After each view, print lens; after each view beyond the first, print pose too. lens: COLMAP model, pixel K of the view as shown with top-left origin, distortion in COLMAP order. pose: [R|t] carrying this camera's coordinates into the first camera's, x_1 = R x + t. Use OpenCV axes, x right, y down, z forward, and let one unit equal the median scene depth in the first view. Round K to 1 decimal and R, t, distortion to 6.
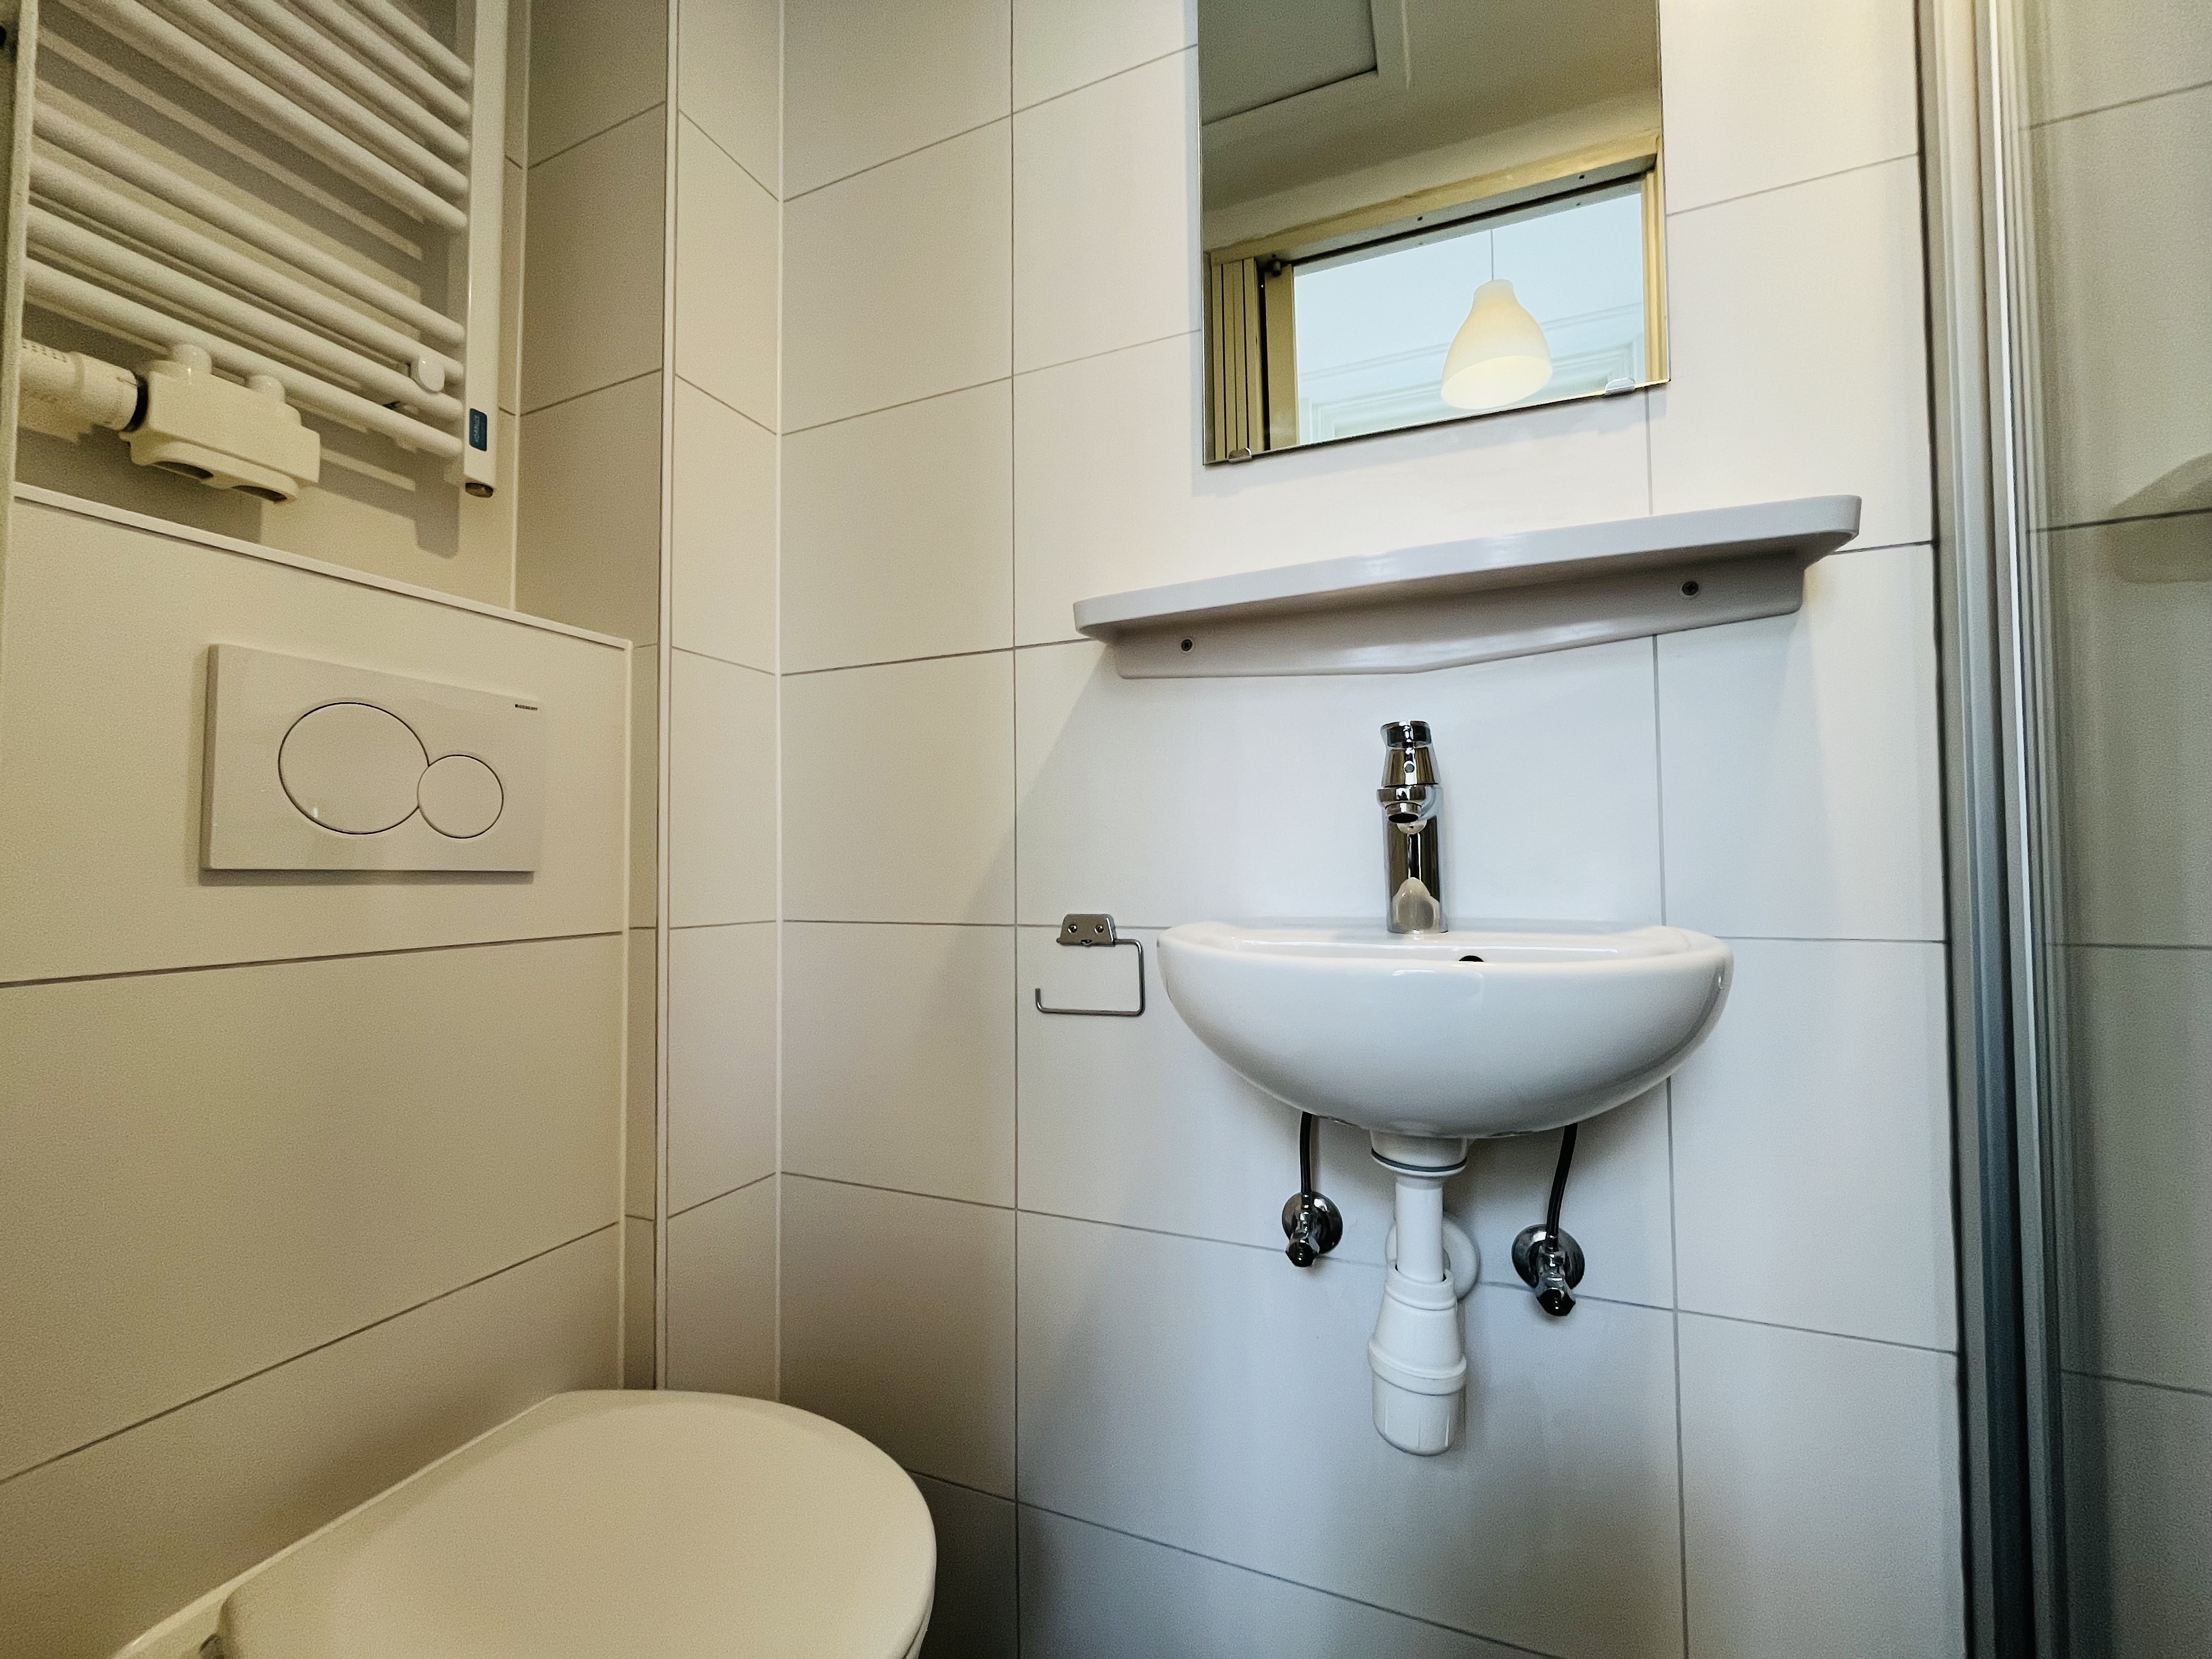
lens RADIAL K [[893.7, 0, 1108.7], [0, 893.7, 829.3], [0, 0, 1]] dist [-0.004279, 0.000370]
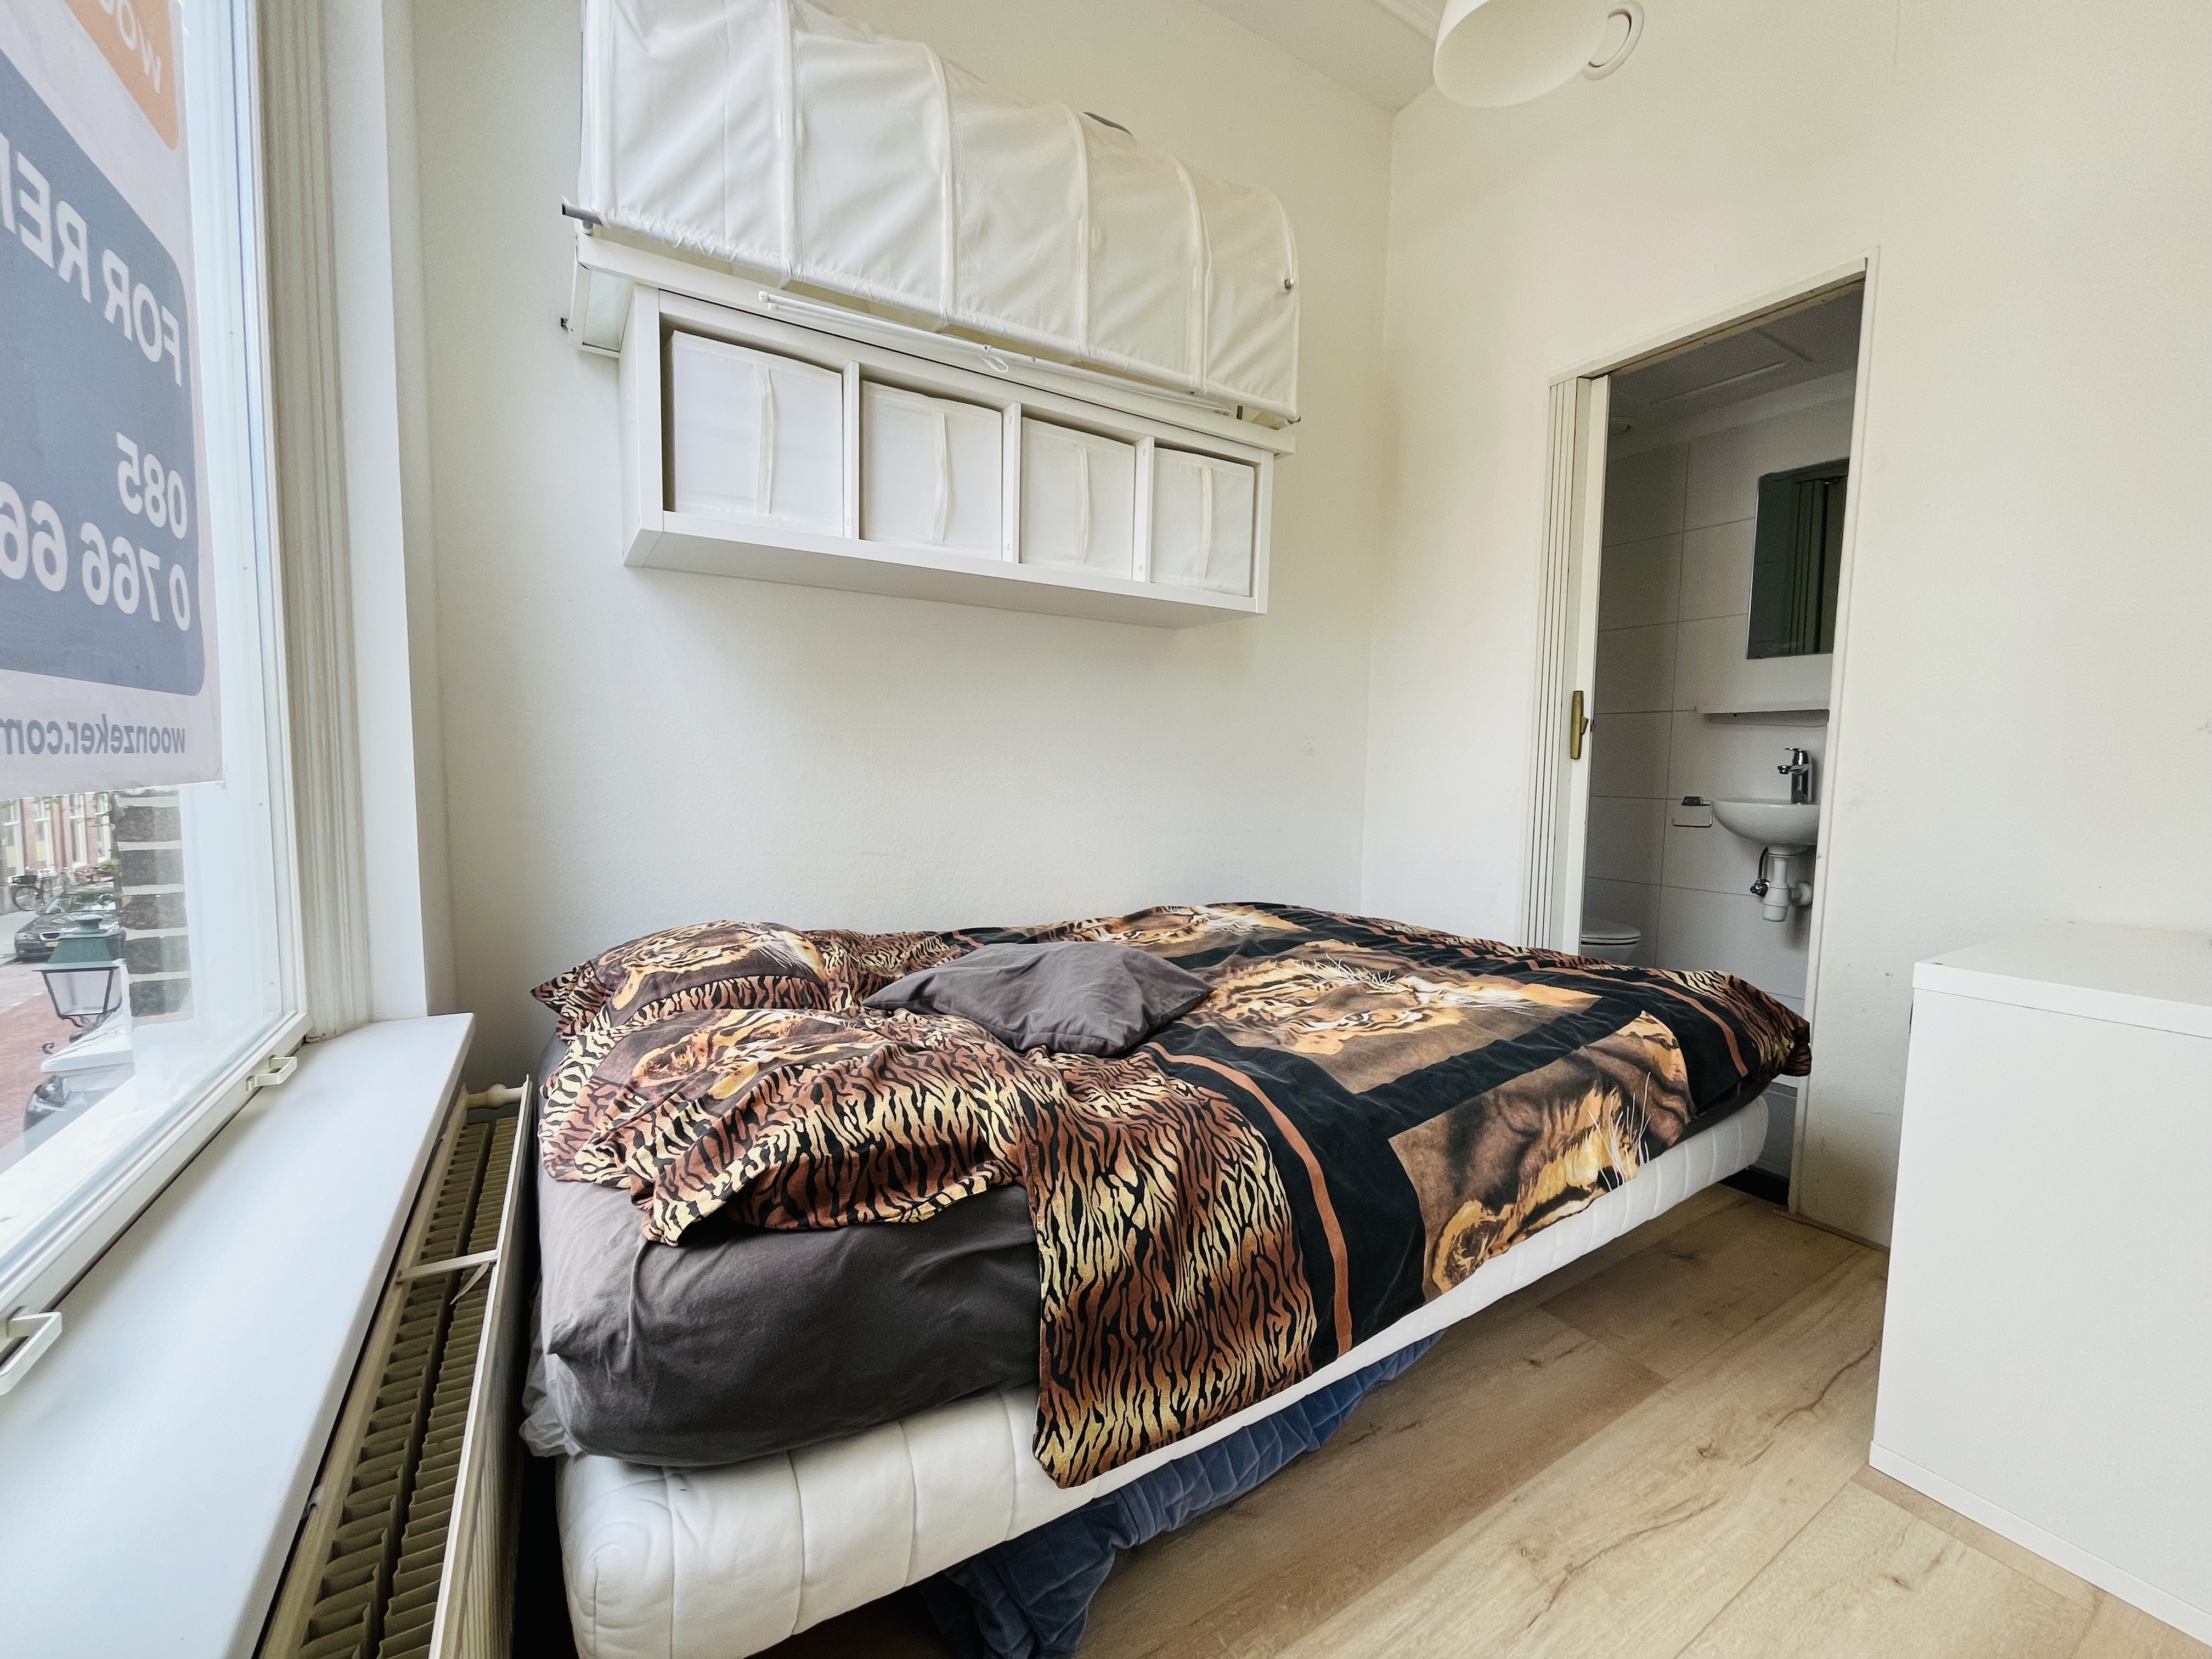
lens RADIAL K [[893.7, 0, 1101.7], [0, 893.7, 834.4], [0, 0, 1]] dist [-0.004279, 0.000370]
pose [[0.812517, 0.068363, -0.578916, 0.126071], [-0.006656, 0.994123, 0.108052, -0.110610], [0.582900, -0.083941, 0.808196, -3.096014]]
